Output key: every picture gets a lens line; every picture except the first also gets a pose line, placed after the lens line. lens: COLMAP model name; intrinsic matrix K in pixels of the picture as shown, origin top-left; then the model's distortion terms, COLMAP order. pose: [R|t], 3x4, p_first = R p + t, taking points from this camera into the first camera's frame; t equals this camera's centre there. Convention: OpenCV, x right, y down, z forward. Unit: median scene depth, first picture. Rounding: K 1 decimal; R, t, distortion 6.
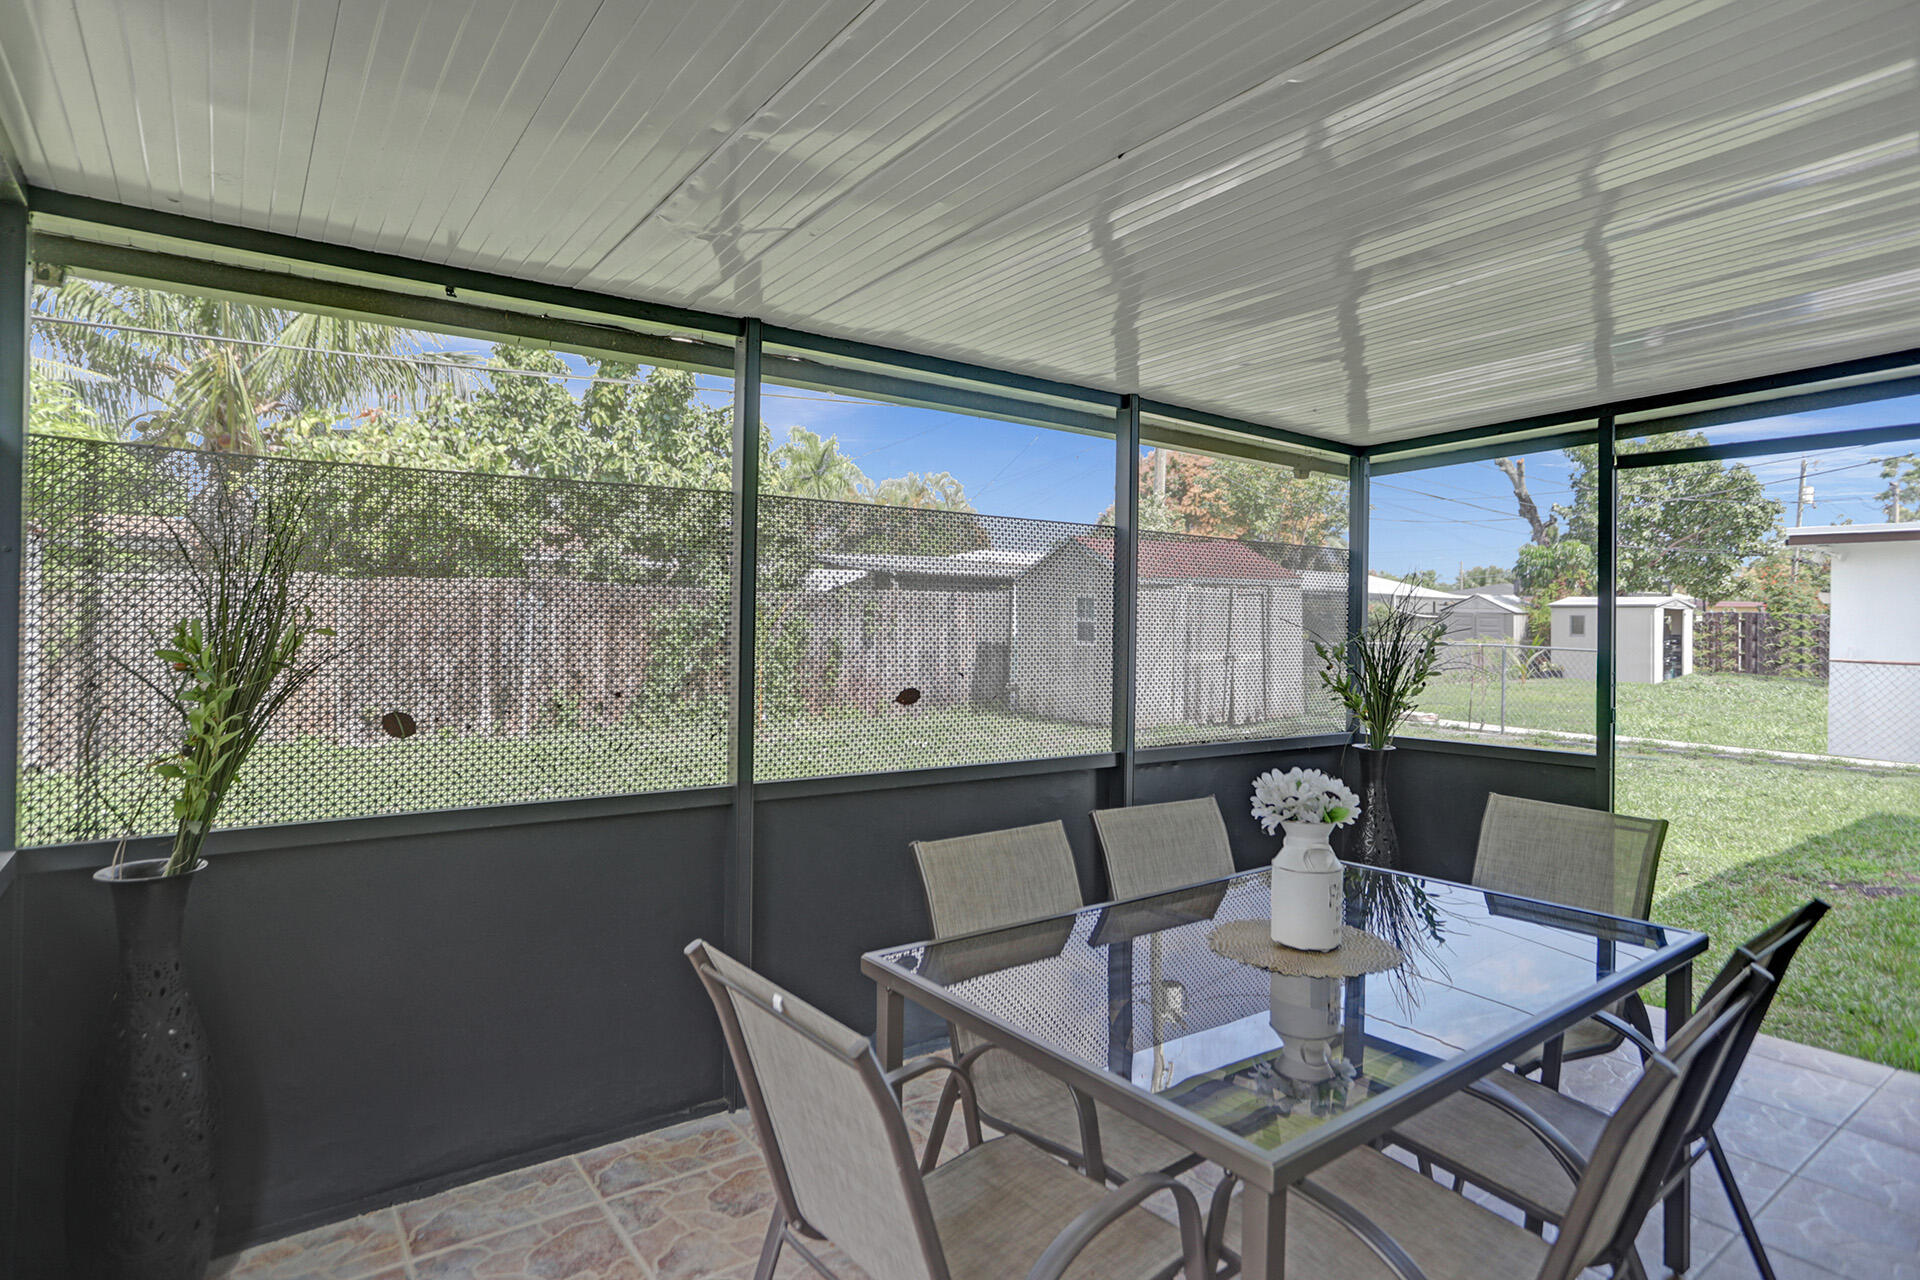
lens RADIAL K [[981.4, 0, 961.2], [0, 981.4, 631.9], [0, 0, 1]] dist [-0.000772, 0.013404]
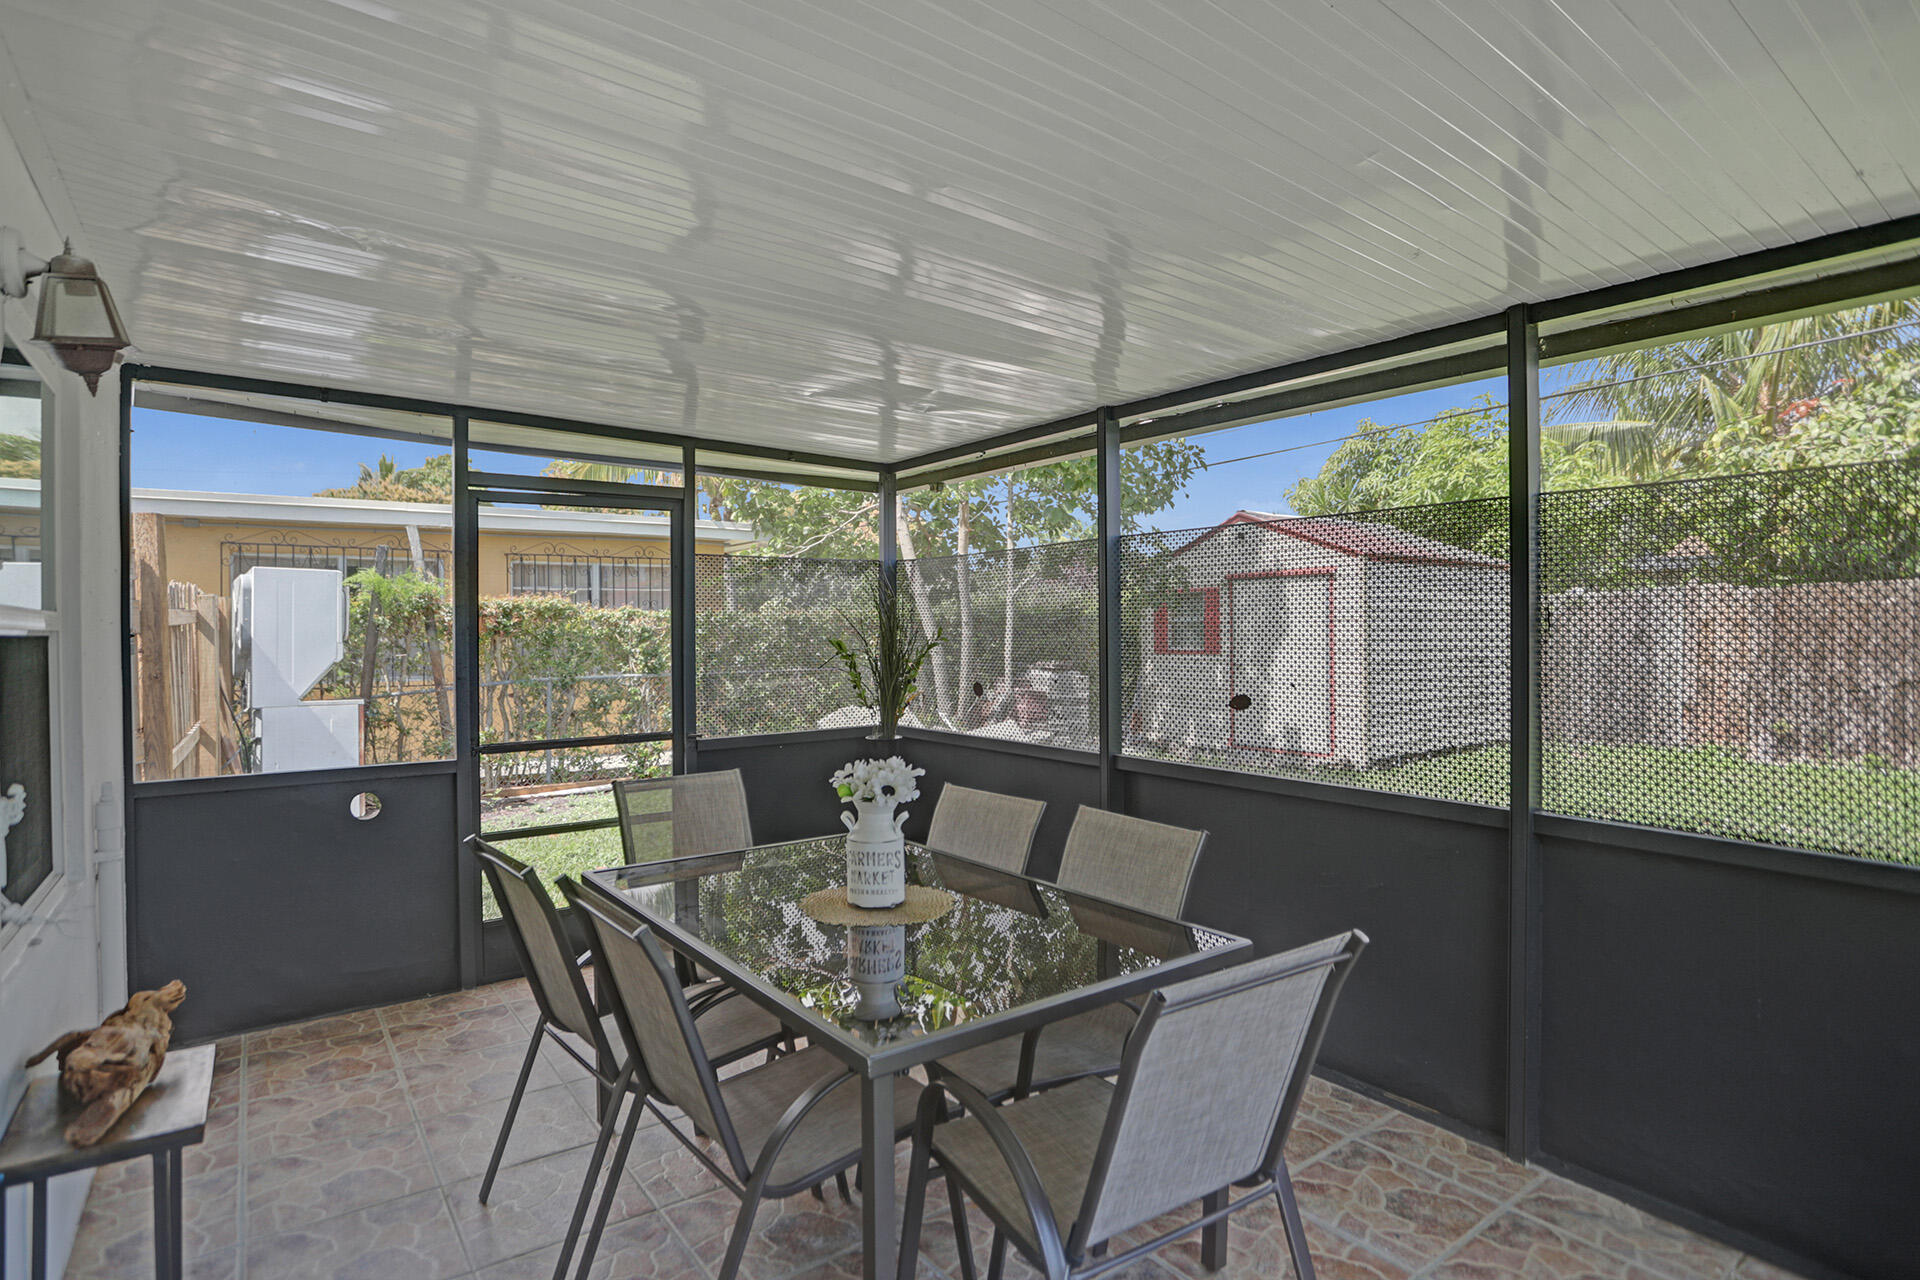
lens RADIAL K [[977.9, 0, 1006.3], [0, 977.9, 642.4], [0, 0, 1]] dist [-0.000331, 0.000251]
pose [[0.093450, 0.003992, -0.995616, 0.635307], [-0.005109, 0.999981, 0.003530, -0.000787], [0.995611, 0.004757, 0.093468, 0.426581]]
